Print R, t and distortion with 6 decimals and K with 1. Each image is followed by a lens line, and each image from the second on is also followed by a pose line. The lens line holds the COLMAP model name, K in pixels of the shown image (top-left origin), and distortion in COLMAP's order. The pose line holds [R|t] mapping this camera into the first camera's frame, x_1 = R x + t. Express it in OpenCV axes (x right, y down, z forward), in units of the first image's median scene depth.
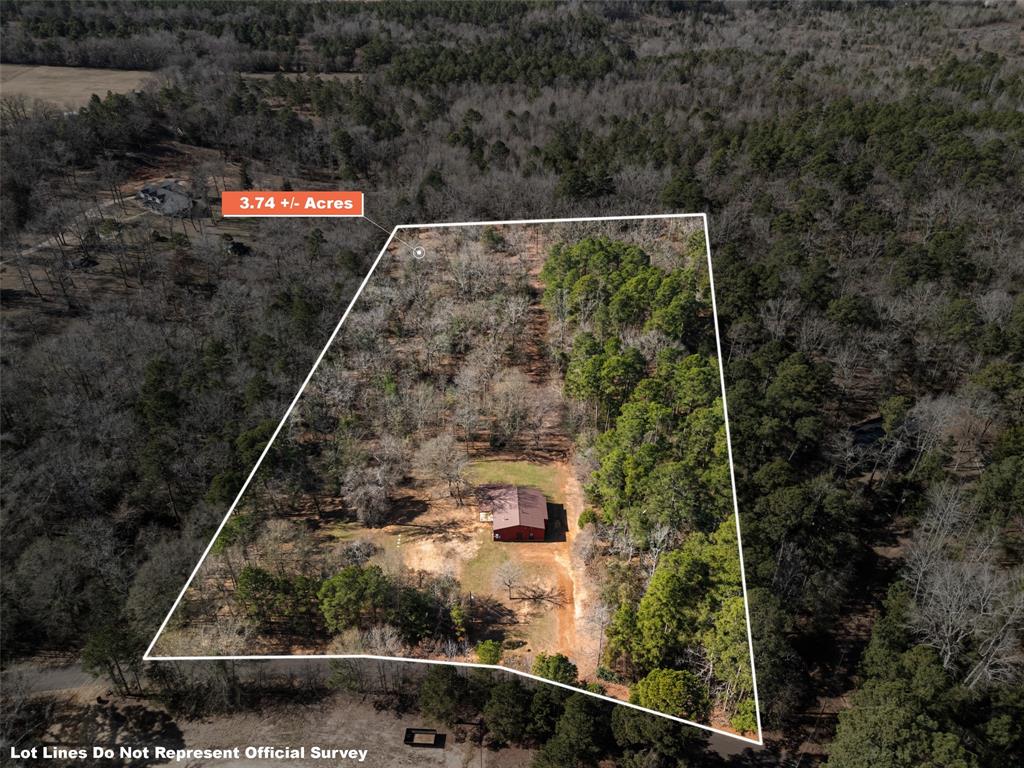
lens RADIAL K [[728.5, 0, 513.7], [0, 728.5, 372.9], [0, 0, 1]] dist [0.045928, -0.023395]
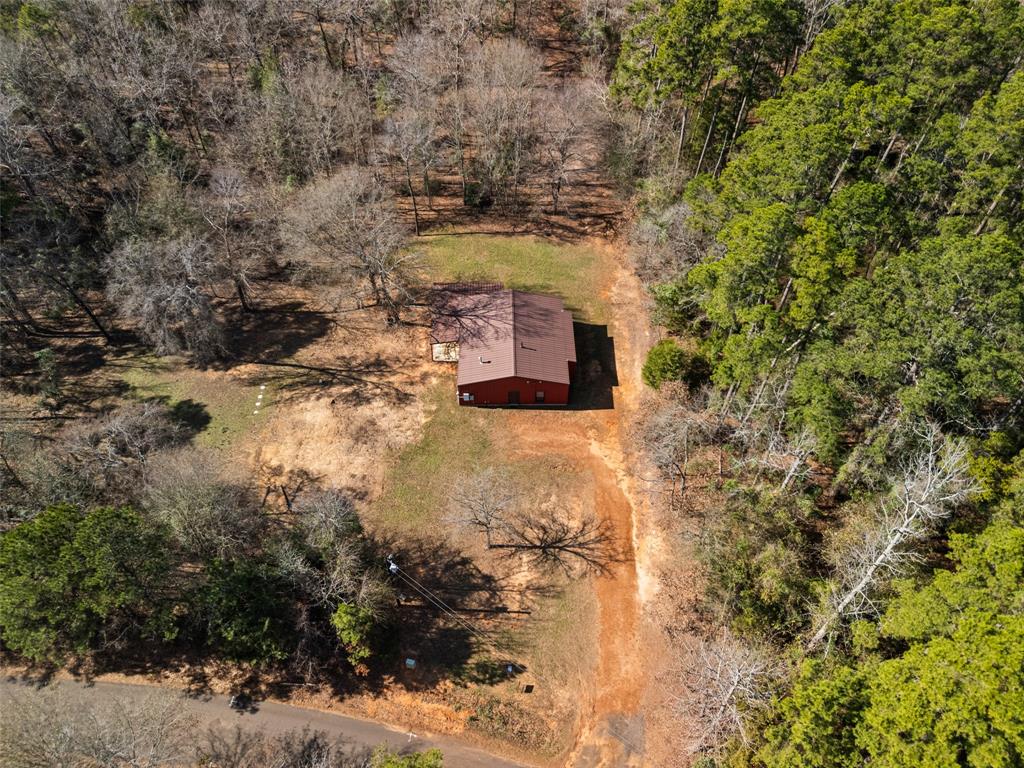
lens RADIAL K [[728.5, 0, 513.5], [0, 728.5, 383.3], [0, 0, 1]] dist [0.045928, -0.023395]
pose [[0.999817, 0.018377, -0.005361, 0.008110], [-0.015824, 0.950987, 0.308826, 0.060963], [0.010773, -0.308685, 0.951103, 0.476658]]
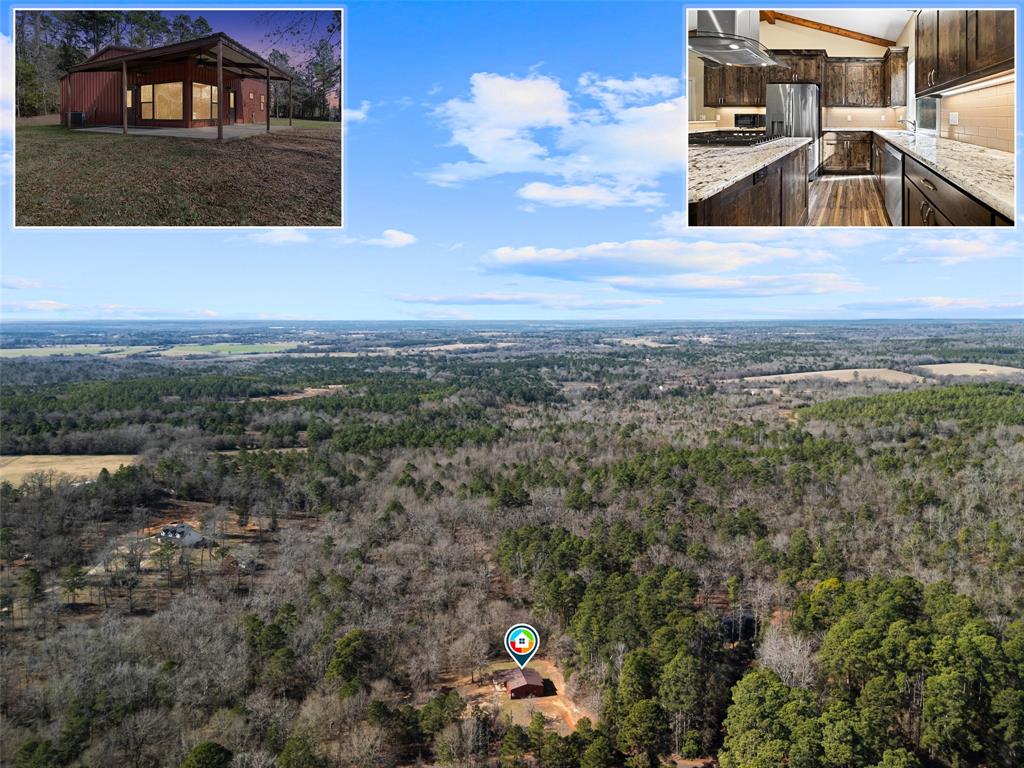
lens RADIAL K [[728.5, 0, 510.0], [0, 728.5, 383.6], [0, 0, 1]] dist [0.045928, -0.023395]
pose [[0.981723, -0.024822, 0.188690, -0.251825], [0.110952, 0.880186, -0.461479, 0.301017], [-0.154628, 0.473980, 0.866852, -0.515088]]
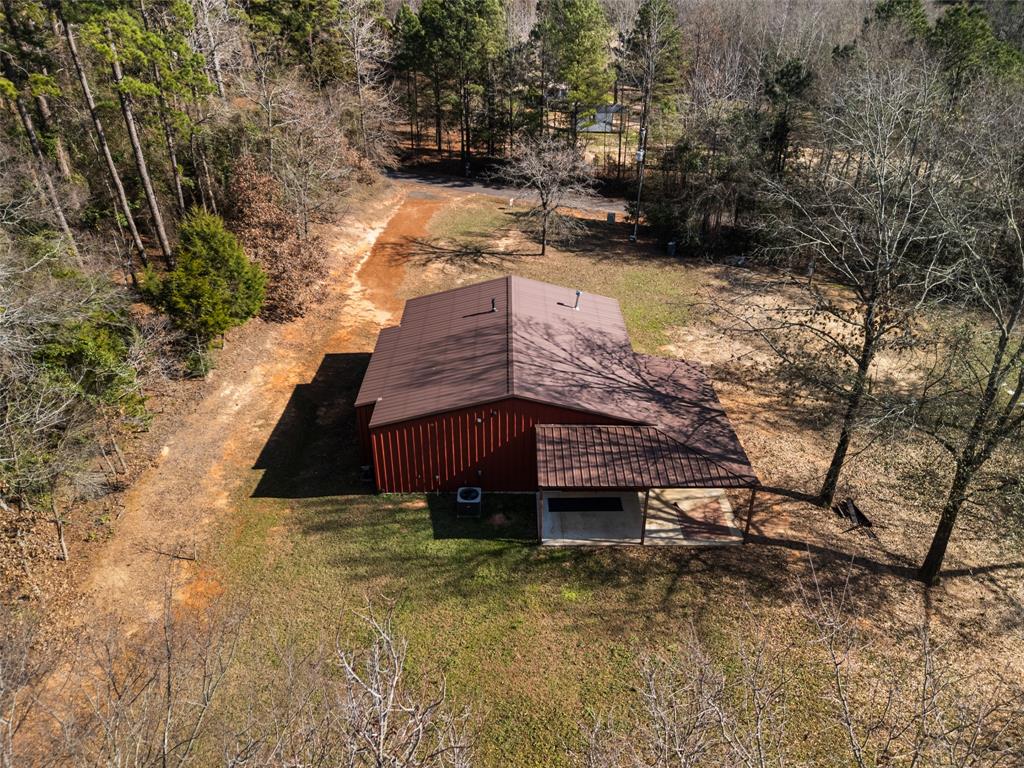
lens RADIAL K [[728.5, 0, 516.1], [0, 728.5, 382.7], [0, 0, 1]] dist [0.045928, -0.023395]
pose [[-0.999727, -0.012289, 0.019851, 0.000723], [0.011843, 0.465776, 0.884824, 0.009941], [-0.020120, 0.884817, -0.465503, 0.959832]]
